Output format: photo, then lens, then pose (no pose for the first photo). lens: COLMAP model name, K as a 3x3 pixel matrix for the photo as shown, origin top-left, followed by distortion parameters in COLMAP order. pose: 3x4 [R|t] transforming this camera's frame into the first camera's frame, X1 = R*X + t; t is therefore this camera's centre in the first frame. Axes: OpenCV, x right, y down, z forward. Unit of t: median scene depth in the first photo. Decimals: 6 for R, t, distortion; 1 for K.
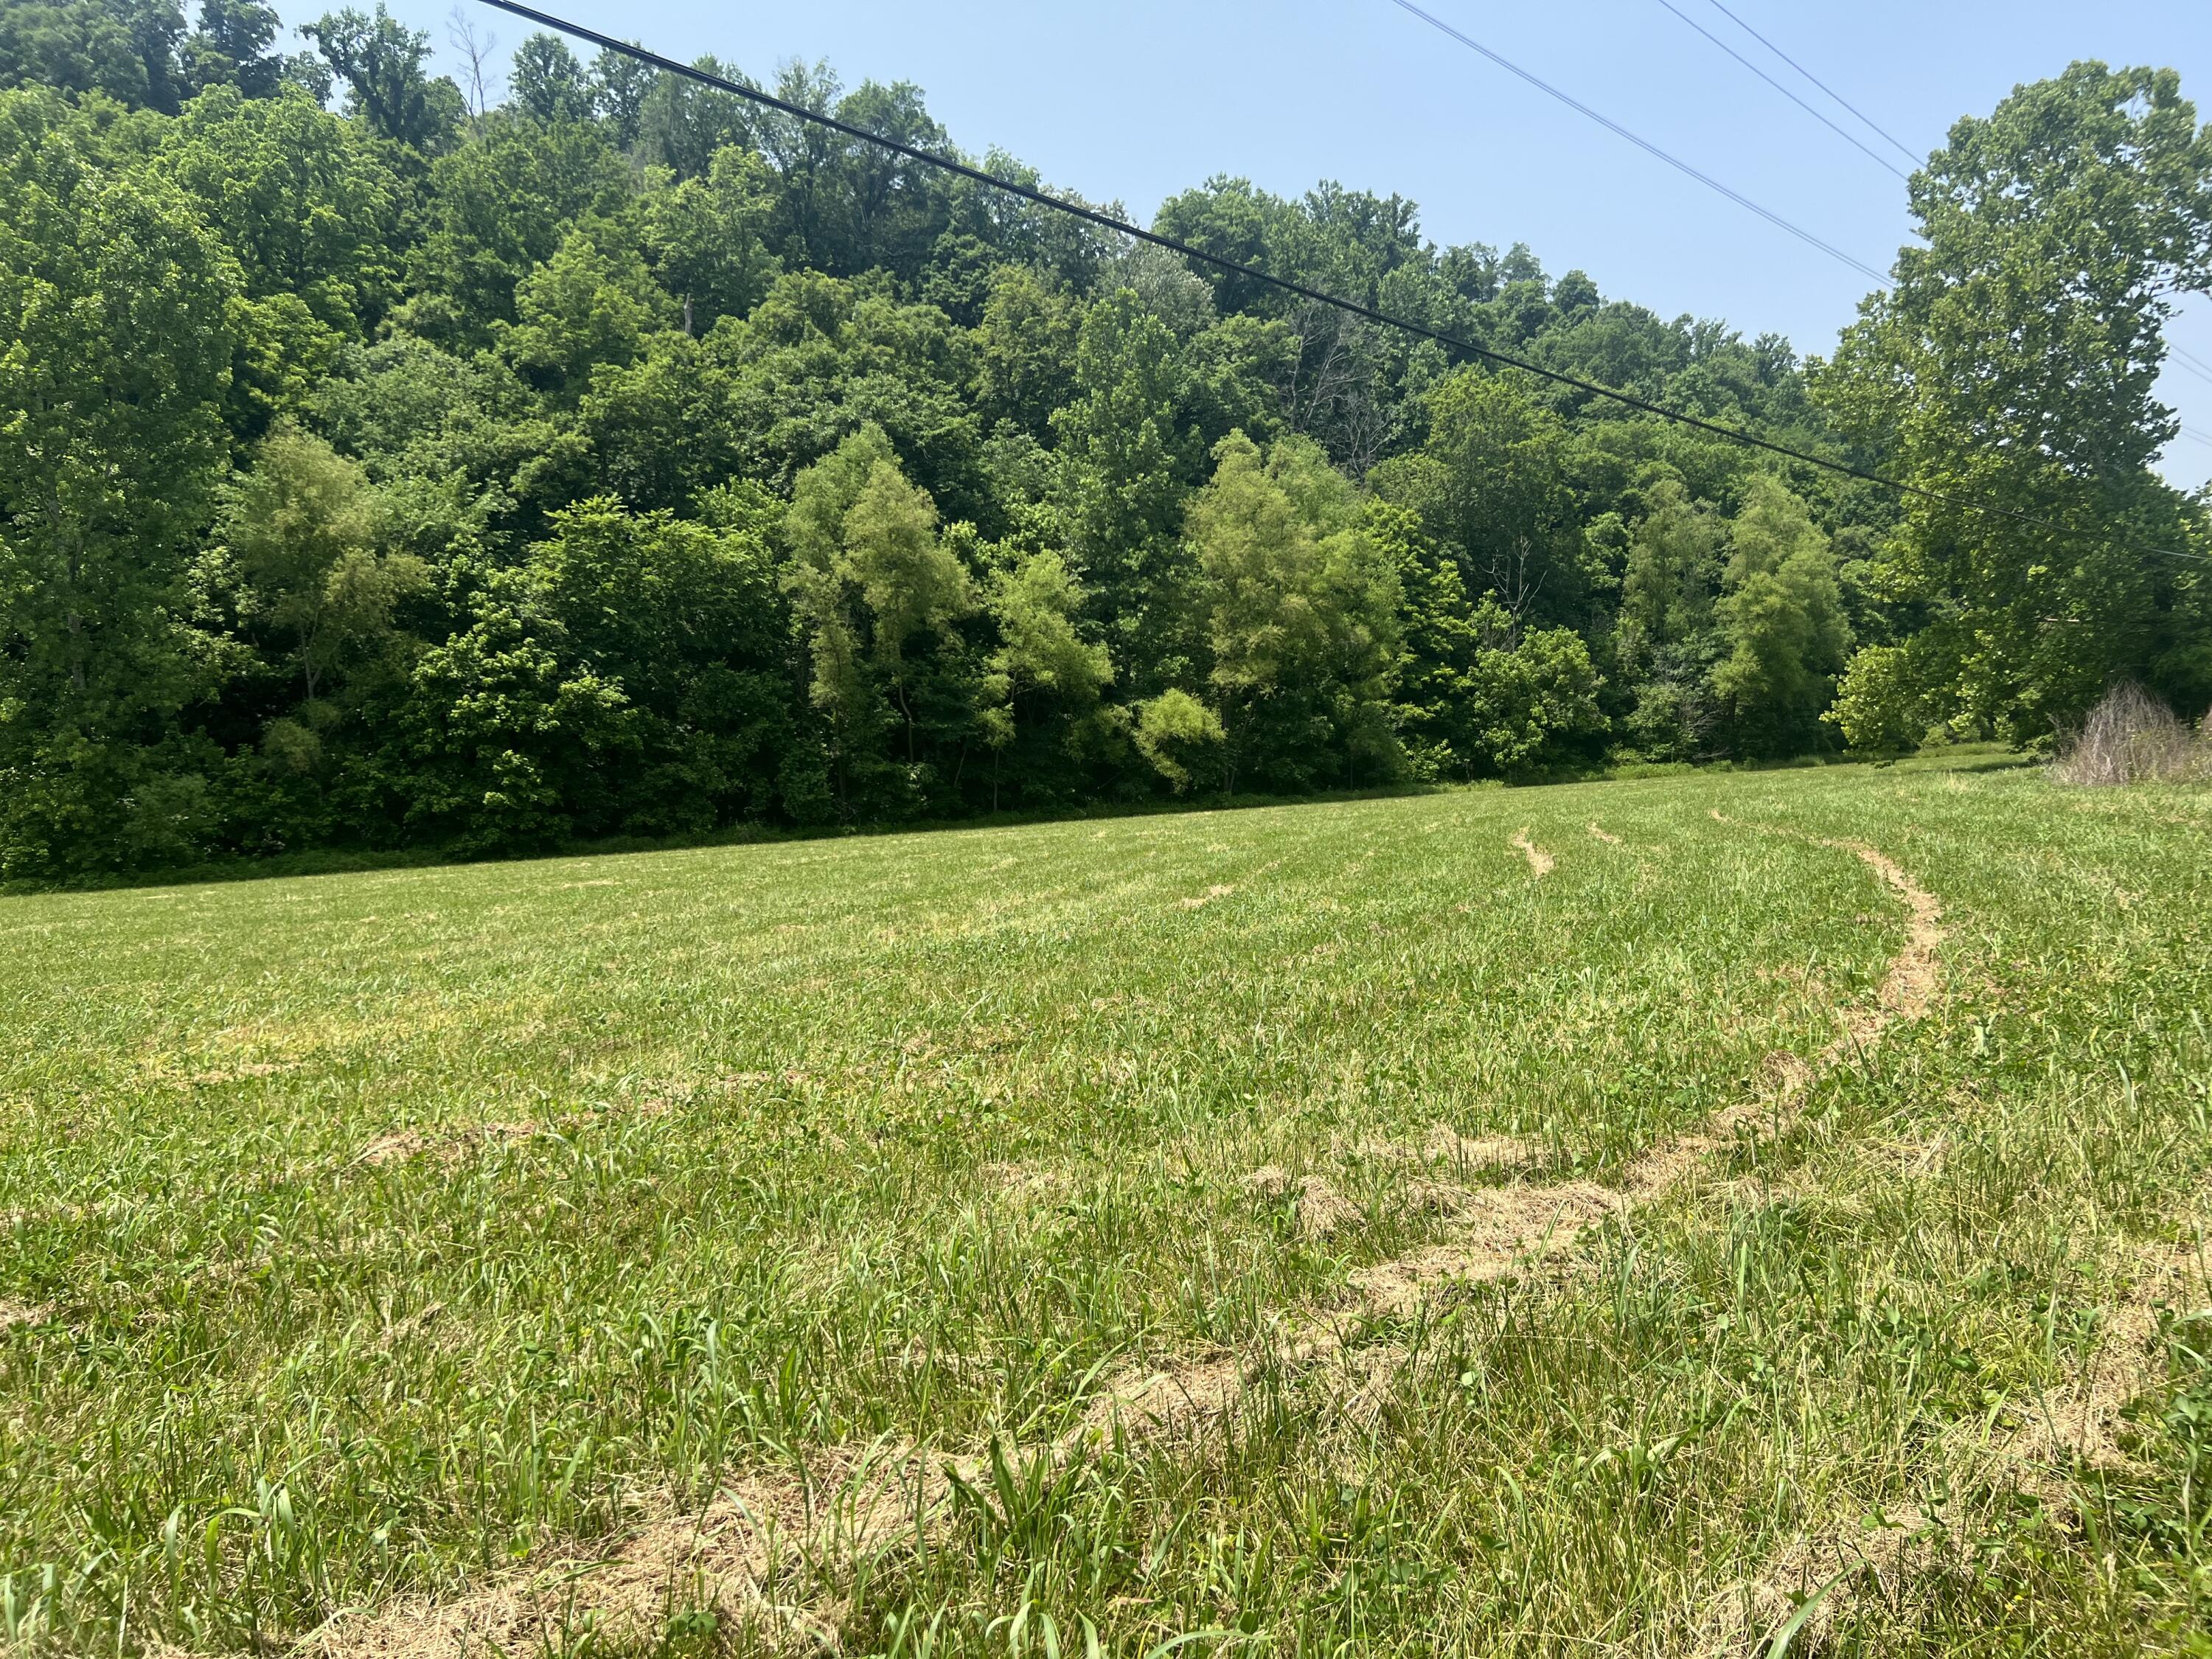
lens RADIAL K [[1643.0, 0, 1103.7], [0, 1643.0, 877.8], [0, 0, 1]] dist [0.026901, -0.002678]
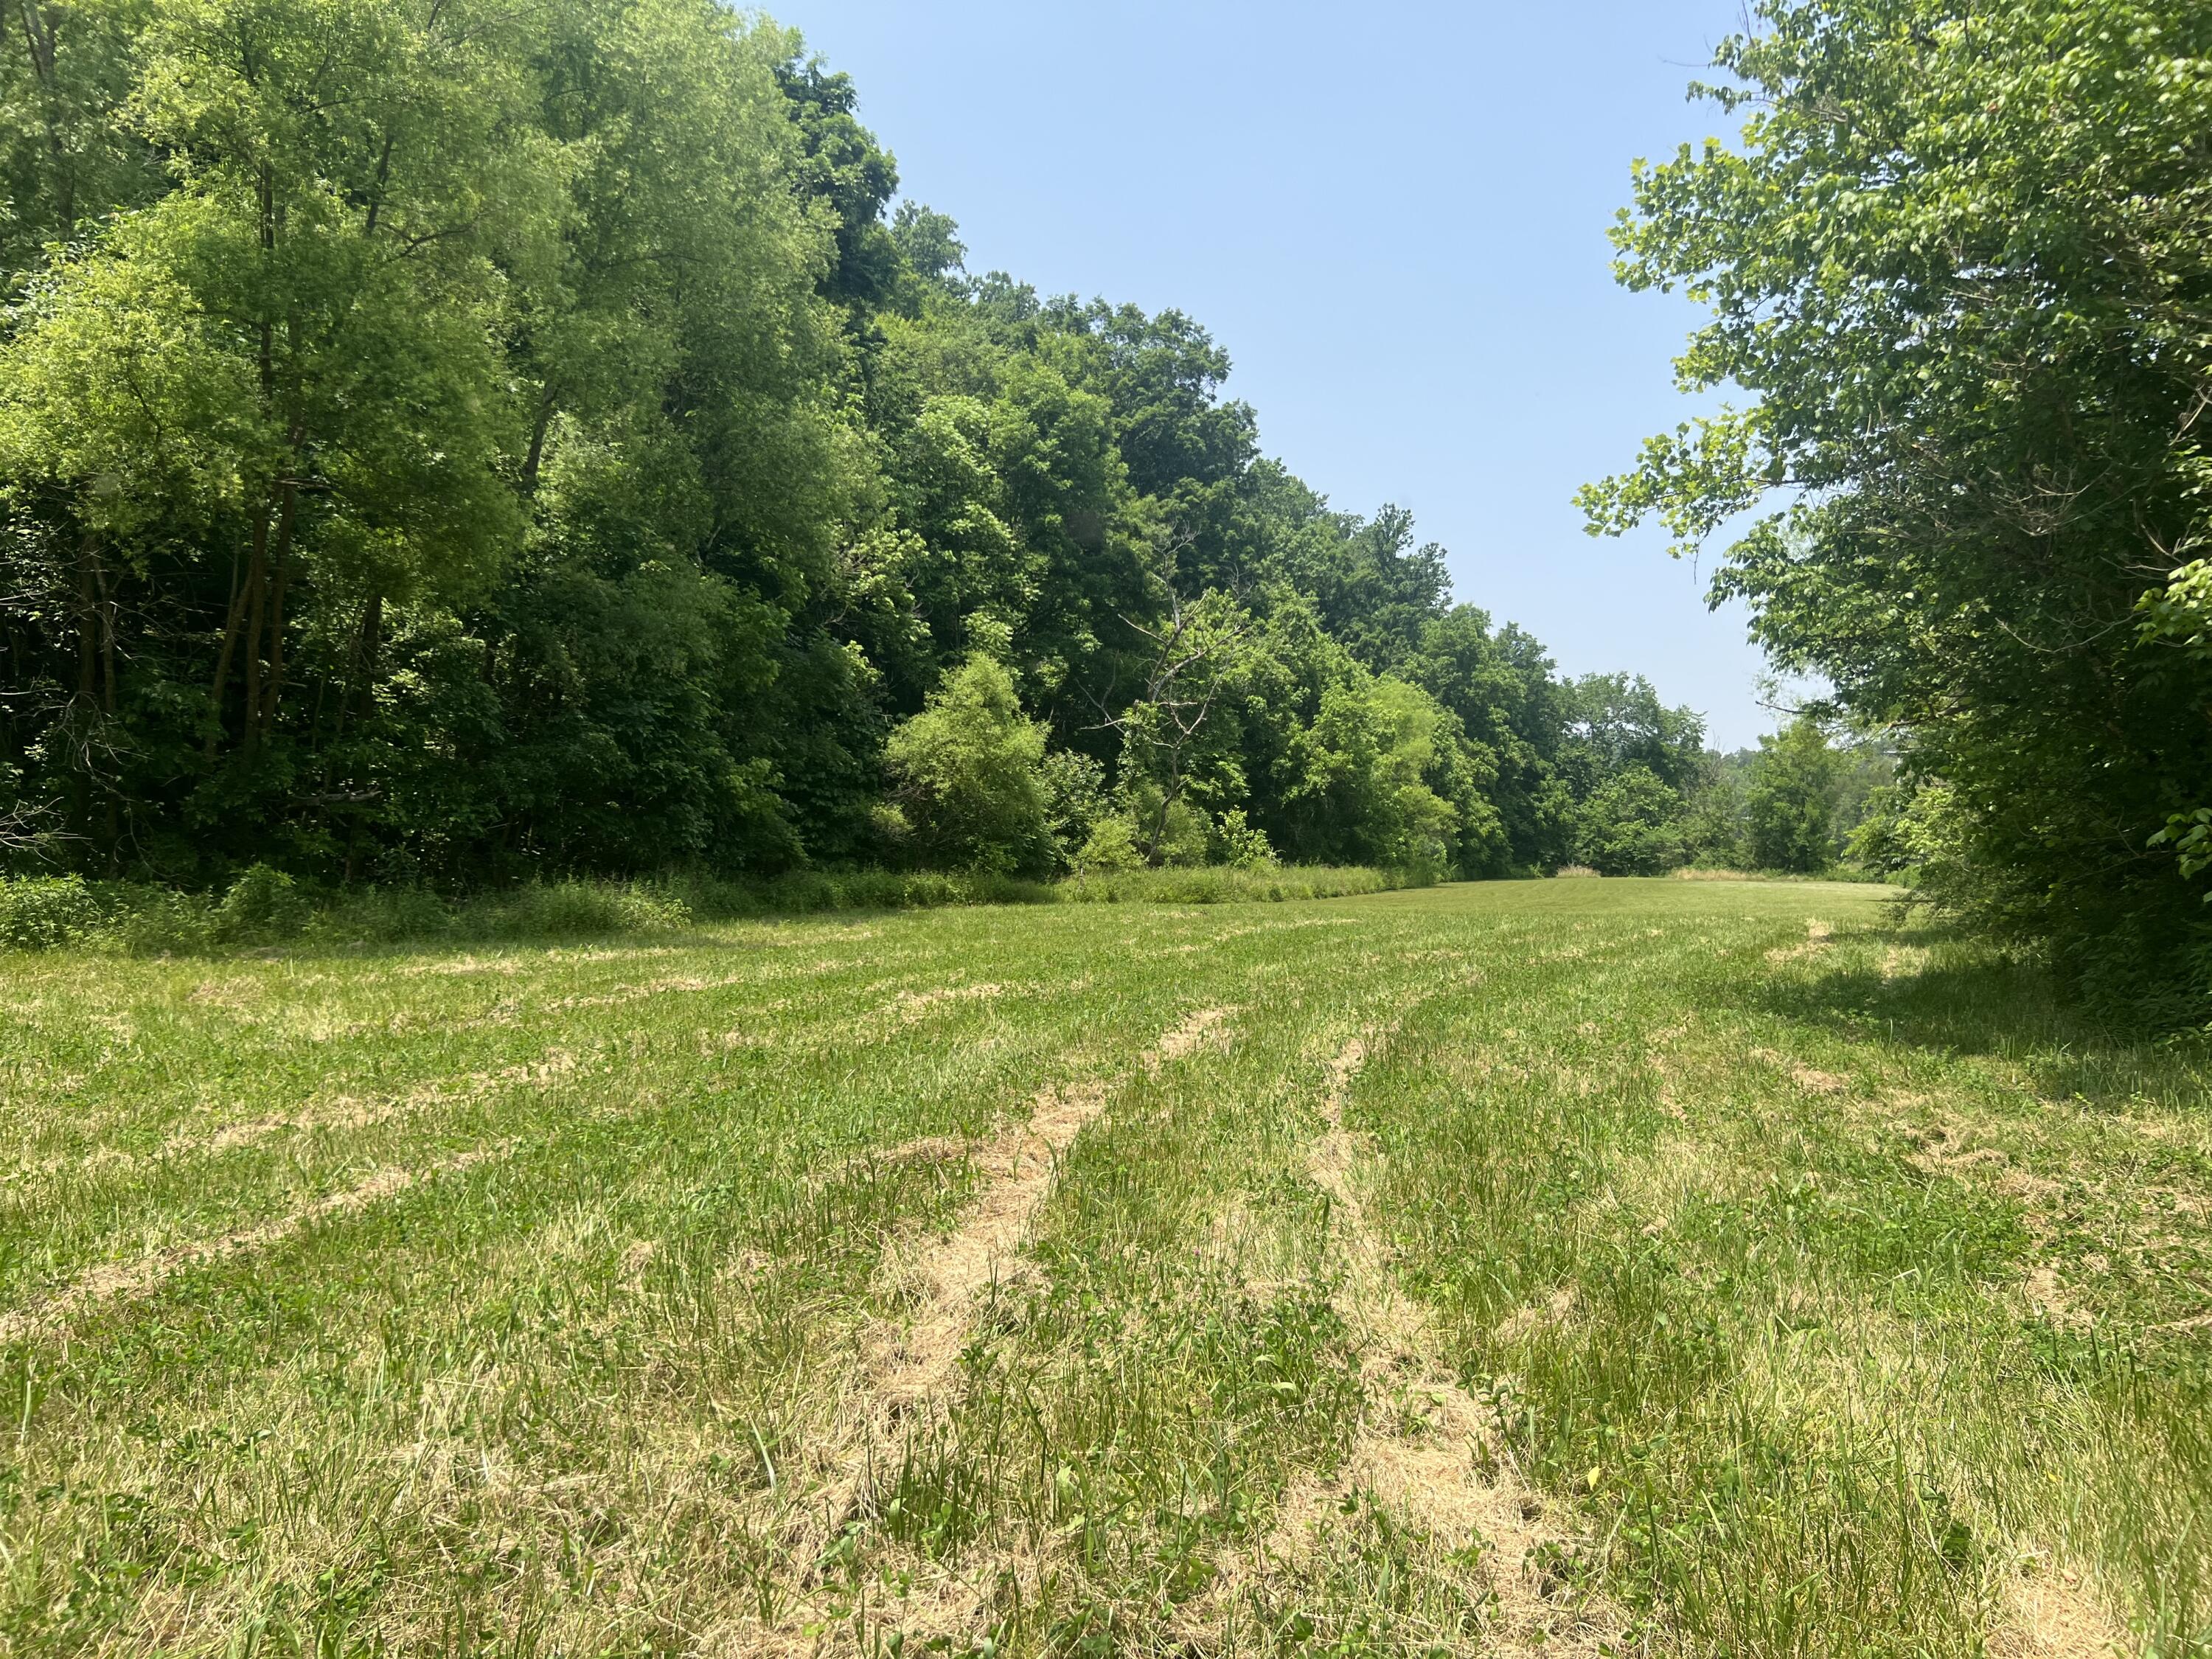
lens RADIAL K [[1643.0, 0, 1103.7], [0, 1643.0, 877.8], [0, 0, 1]] dist [0.026901, -0.002678]
pose [[0.893636, 0.074597, 0.442549, 0.410341], [-0.055496, 0.996889, -0.055974, -0.069056], [-0.445348, 0.025461, 0.894996, 0.812199]]
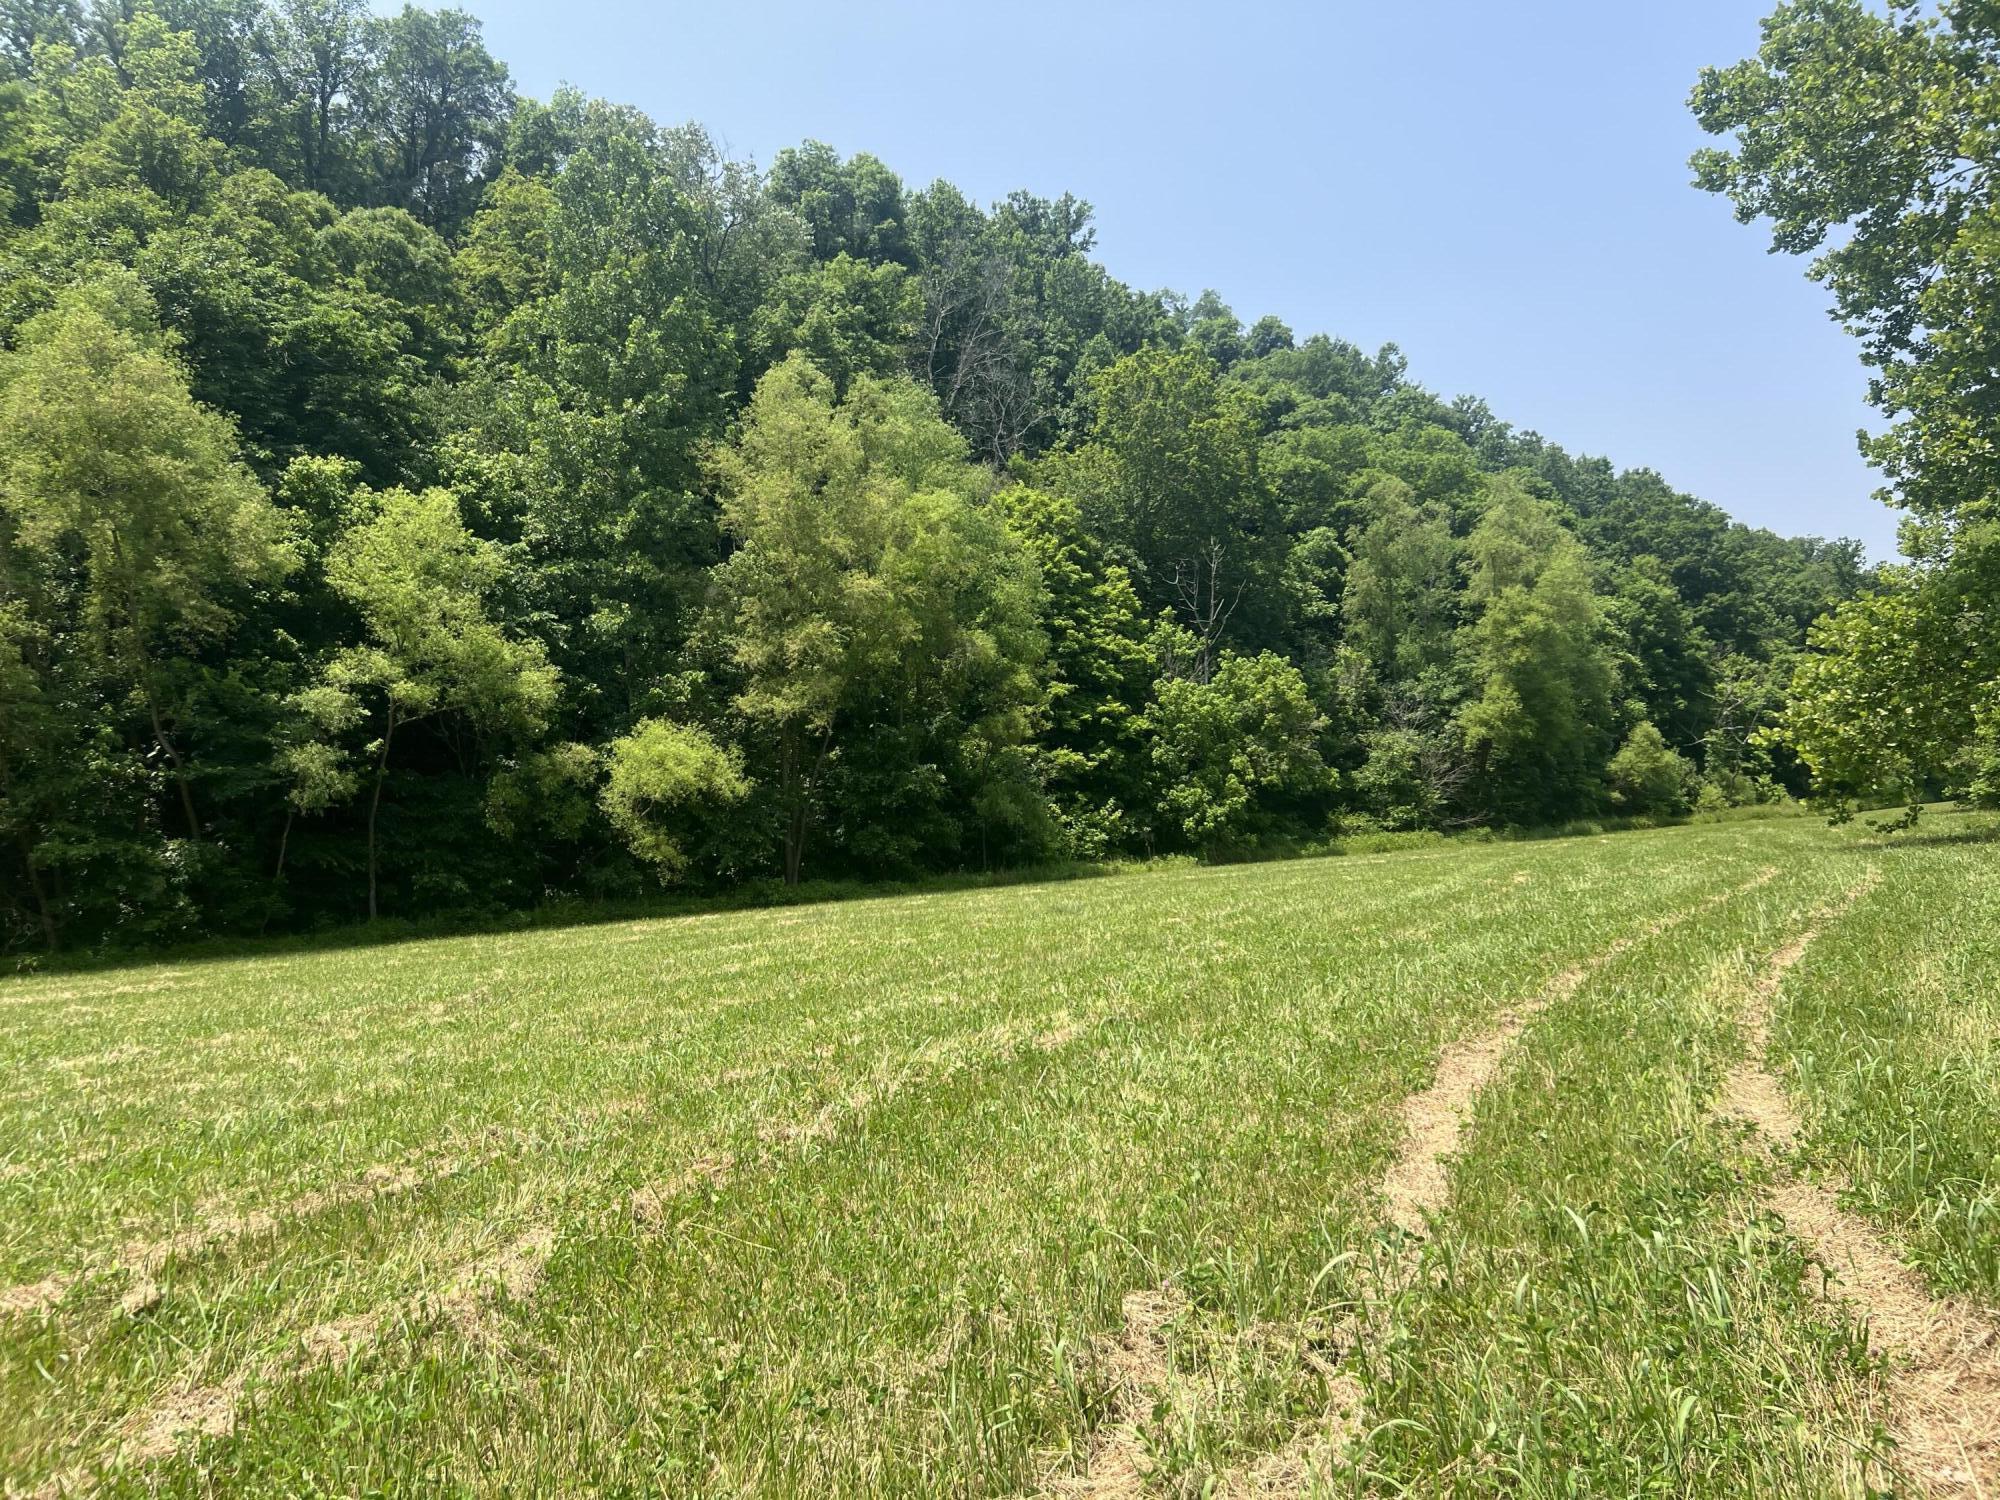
lens RADIAL K [[1485.5, 0, 997.9], [0, 1485.5, 793.7], [0, 0, 1]] dist [0.026901, -0.002678]
pose [[0.996221, -0.008446, 0.086445, 0.096548], [0.017132, 0.994816, -0.100238, -0.022153], [-0.085150, 0.101340, 0.991201, 0.346076]]
